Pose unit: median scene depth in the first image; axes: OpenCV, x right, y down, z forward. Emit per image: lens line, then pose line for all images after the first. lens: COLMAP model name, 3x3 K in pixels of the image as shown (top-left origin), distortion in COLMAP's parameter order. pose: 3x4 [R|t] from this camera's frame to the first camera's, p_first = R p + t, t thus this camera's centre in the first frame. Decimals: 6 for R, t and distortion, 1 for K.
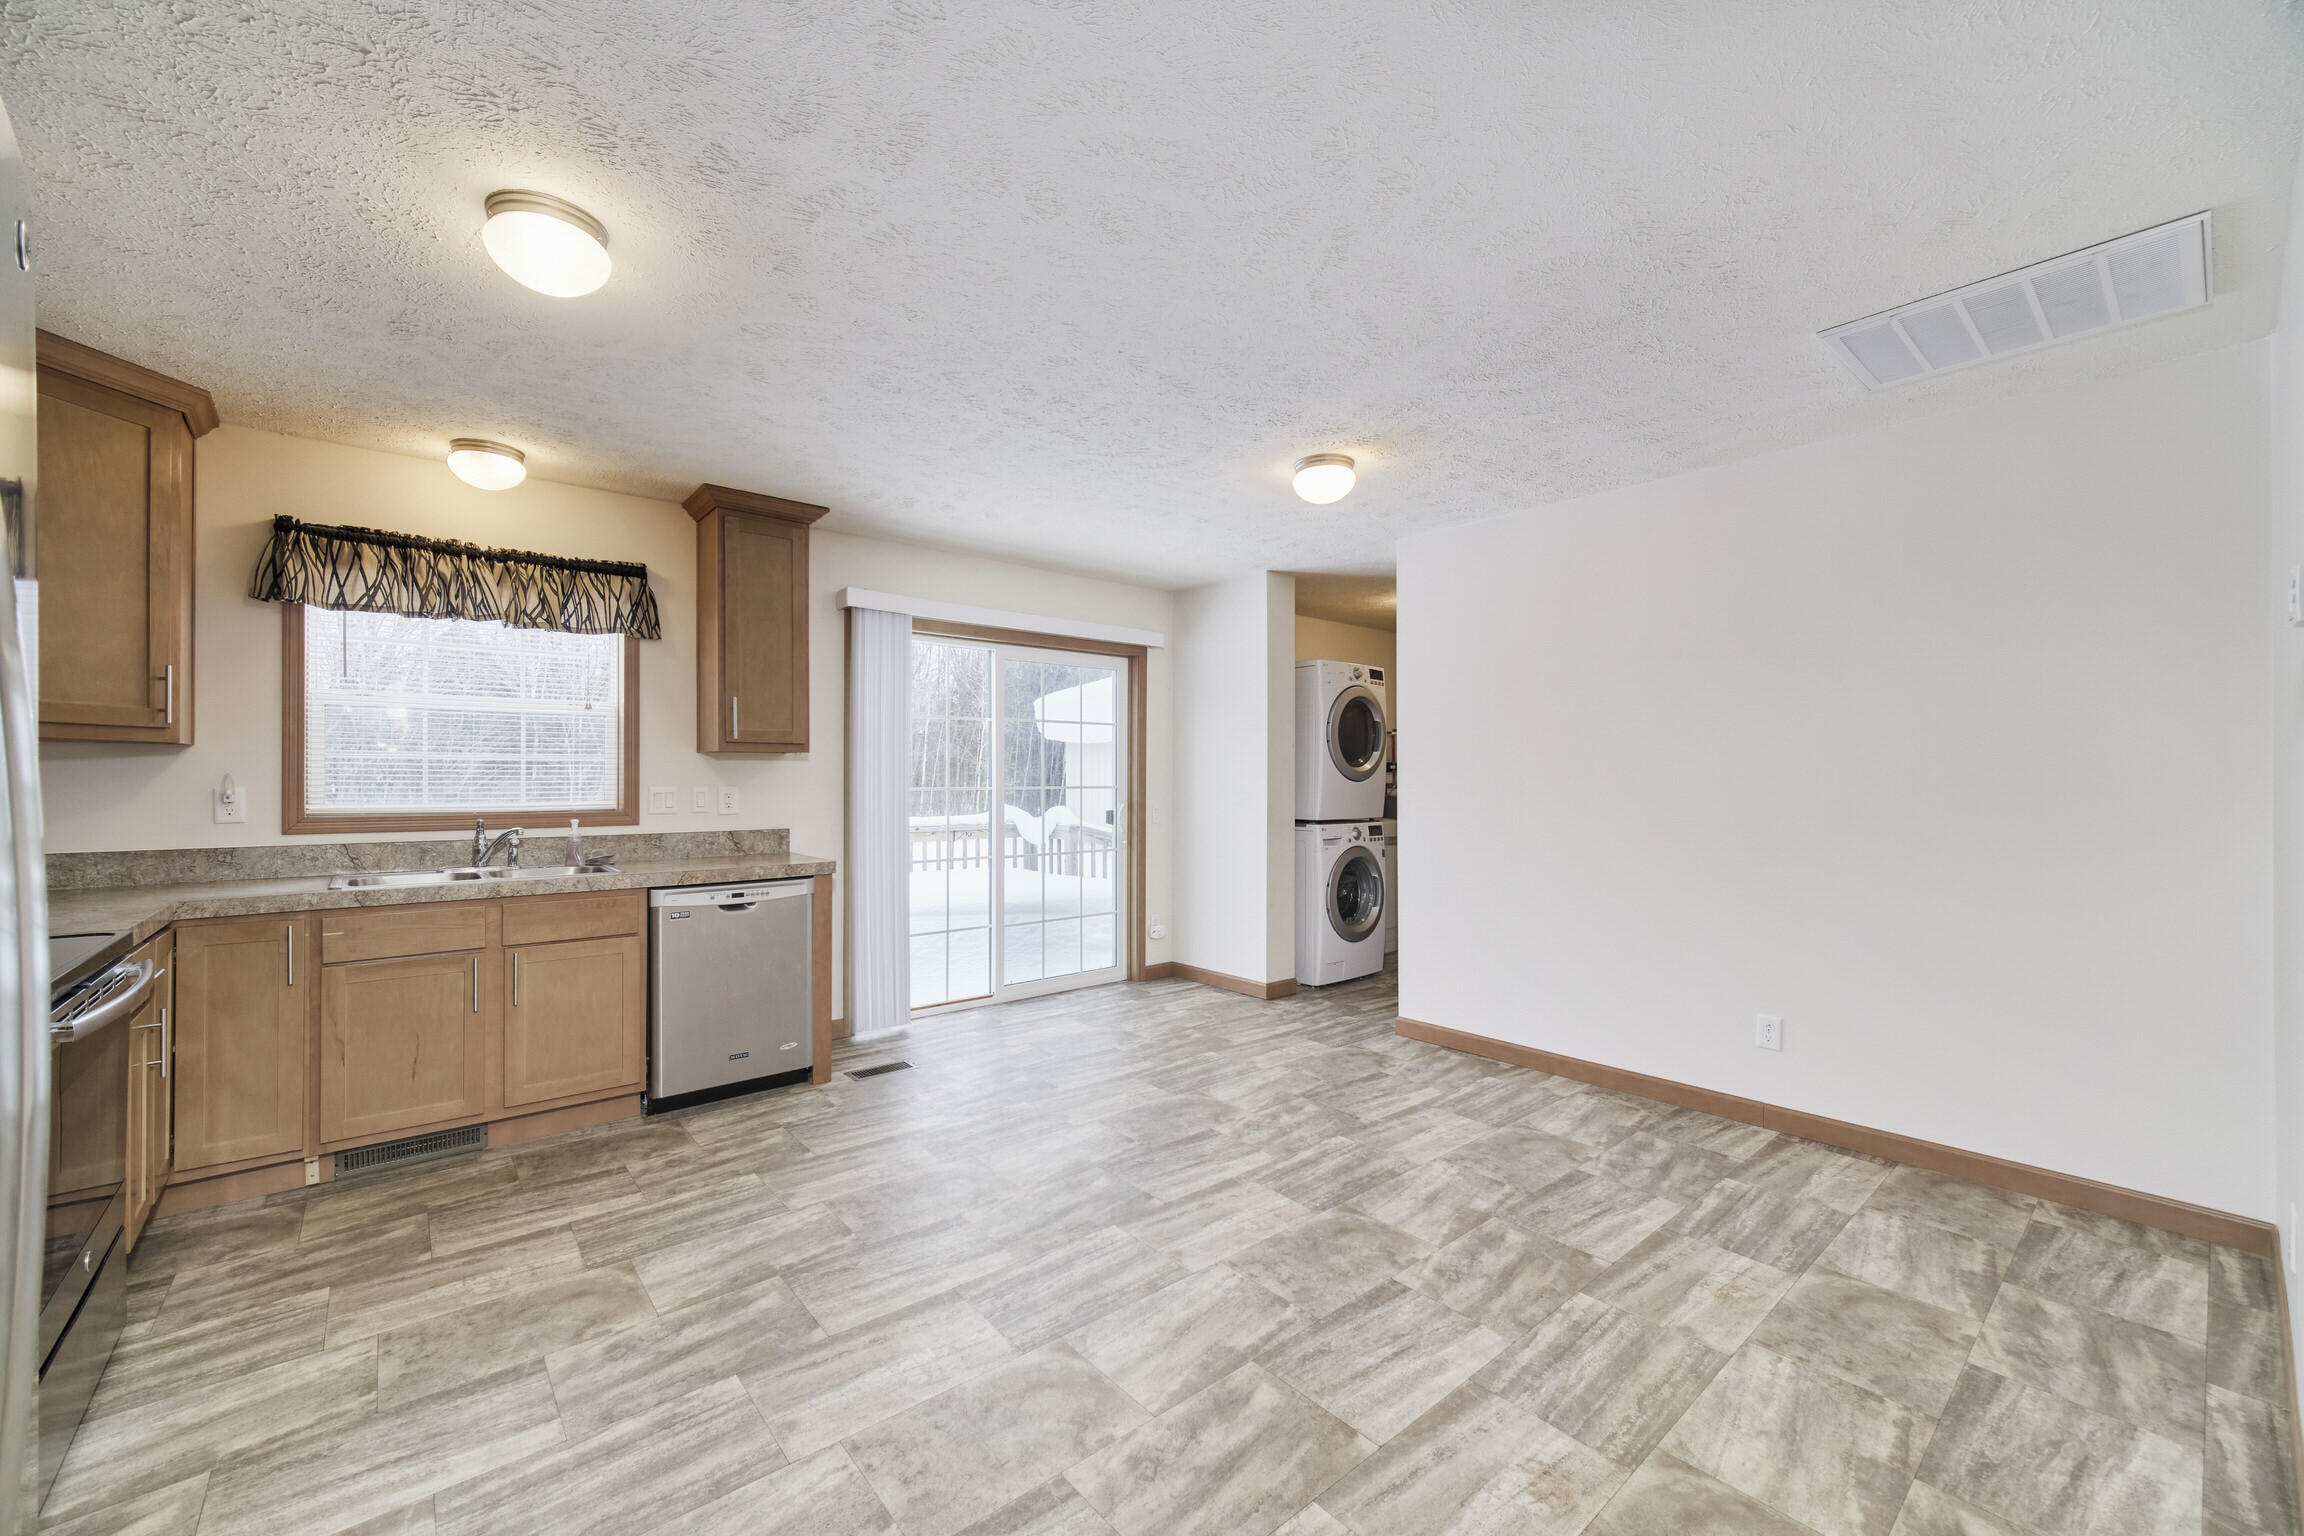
lens RADIAL K [[908.0, 0, 1142.3], [0, 908.0, 776.9], [0, 0, 1]] dist [-0.002455, -0.000086]
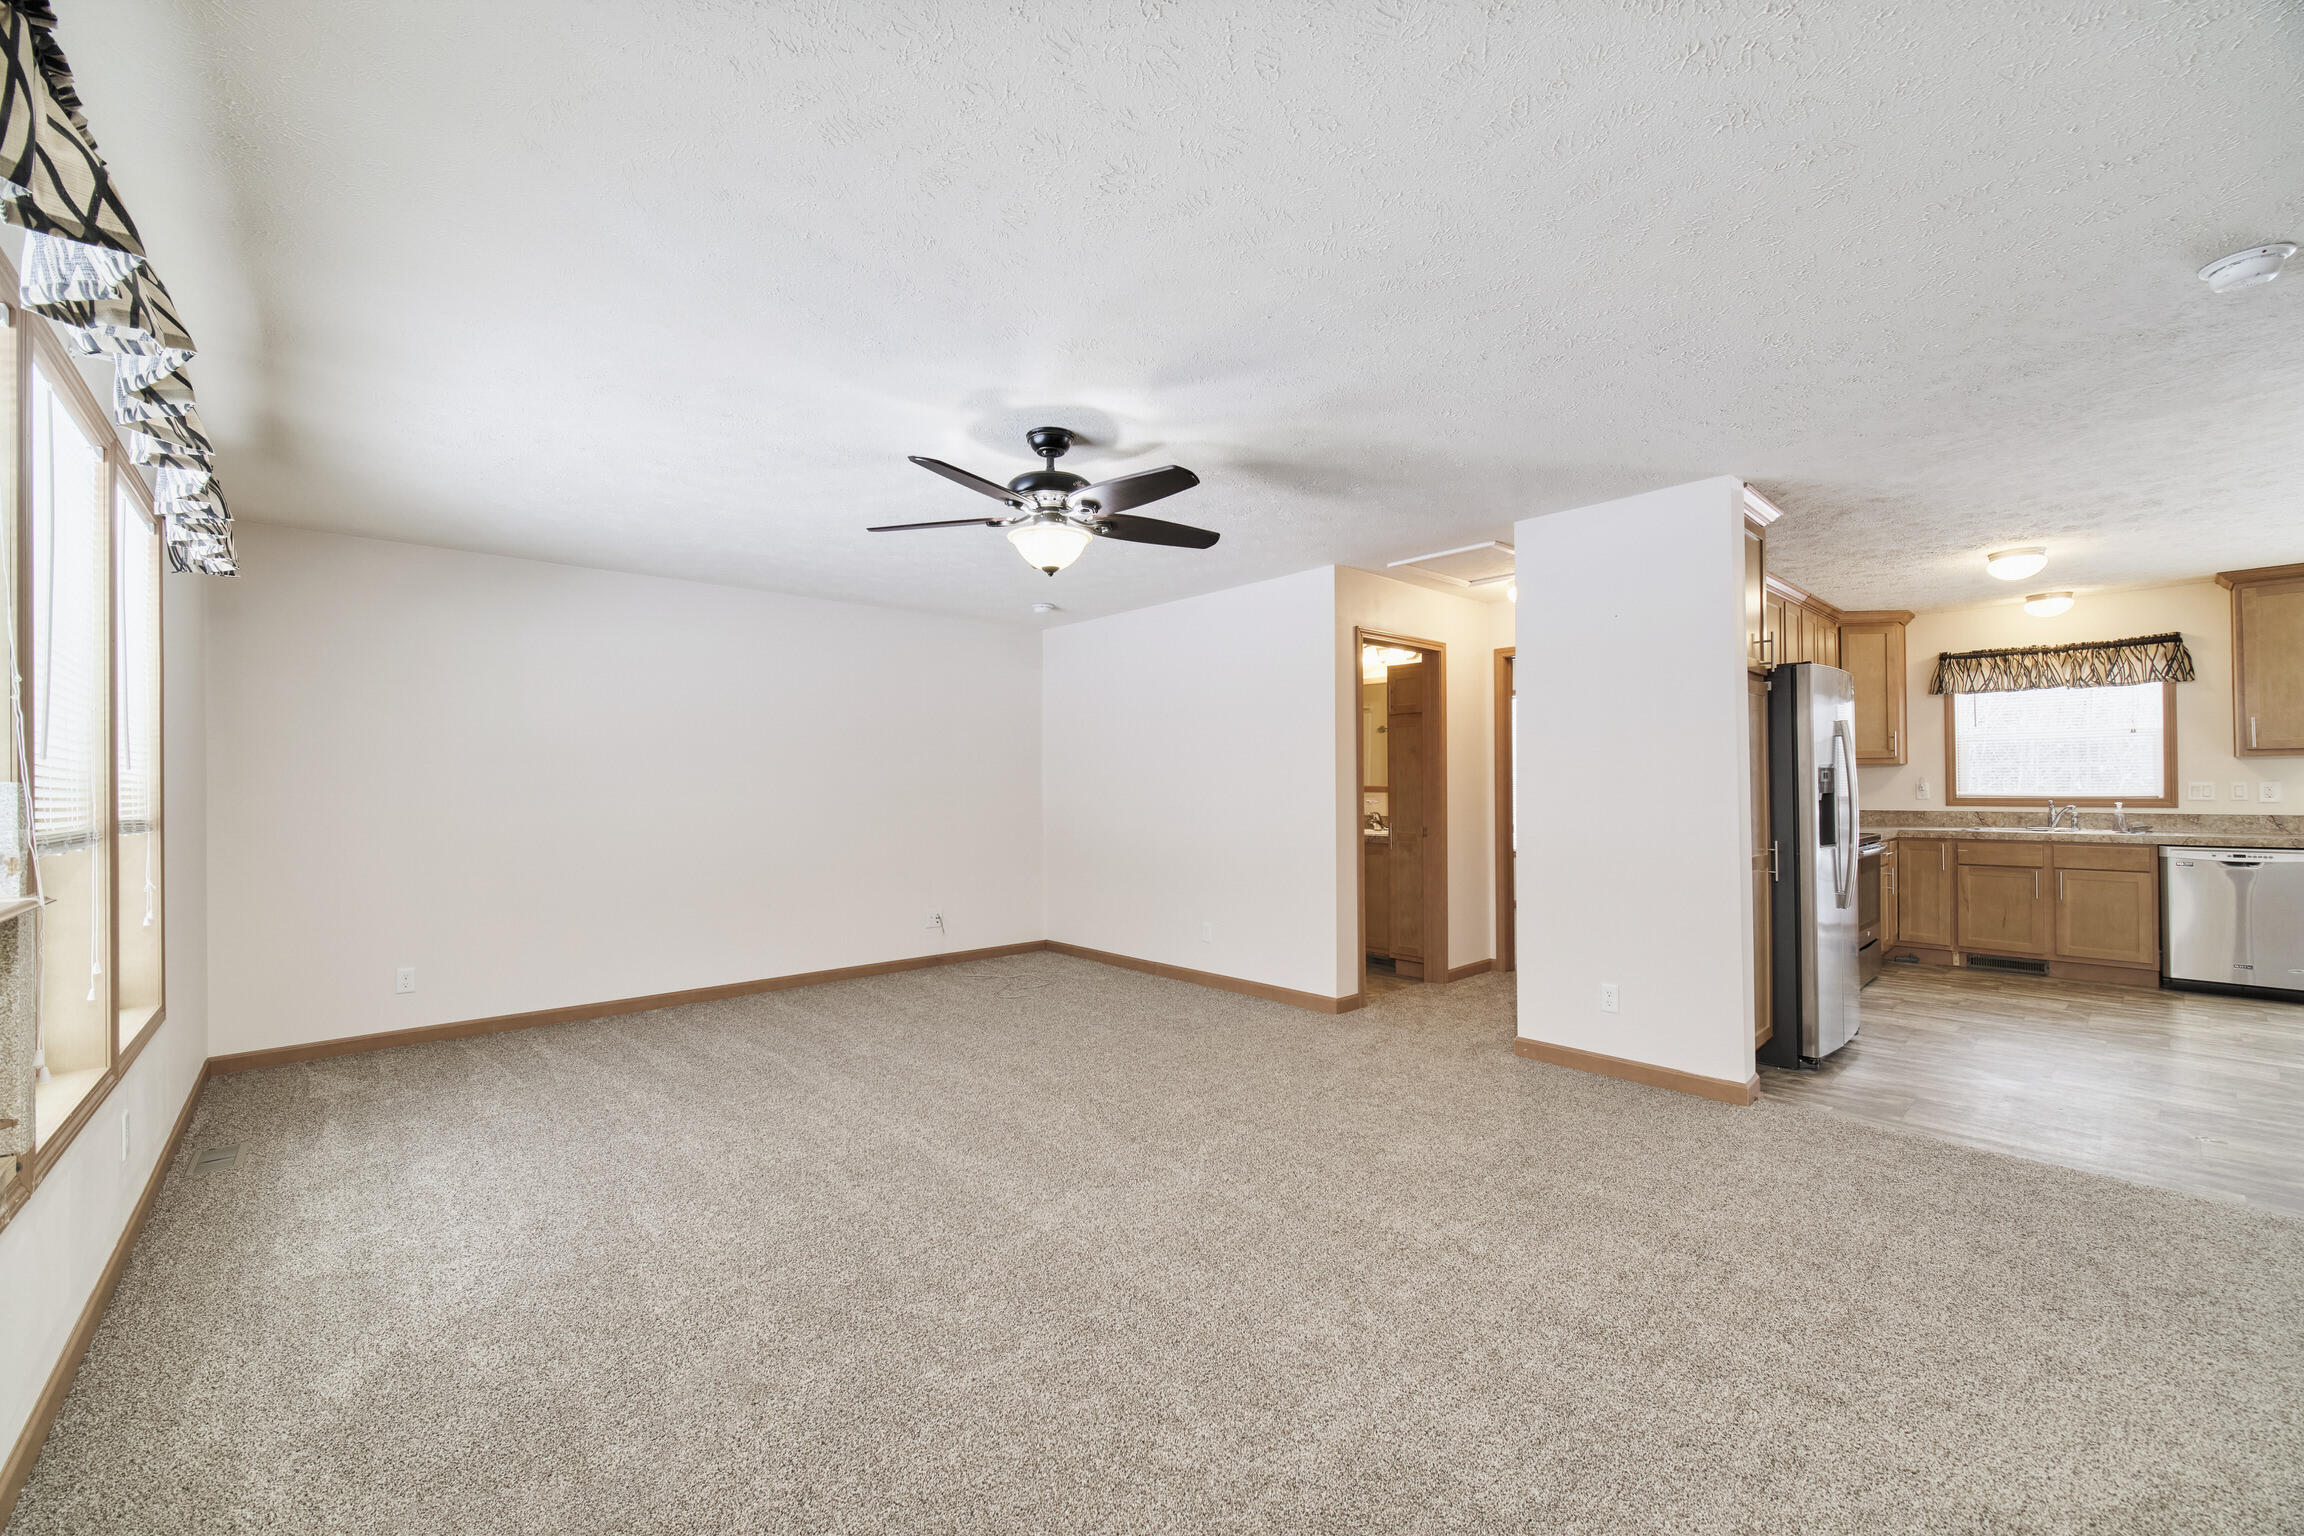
lens RADIAL K [[908.0, 0, 1142.3], [0, 908.0, 776.9], [0, 0, 1]] dist [-0.002455, -0.000086]
pose [[0.031277, -0.010995, -0.999450, 0.989711], [0.013003, 0.999859, -0.010592, -0.004511], [0.999426, -0.012665, 0.031416, -0.837697]]
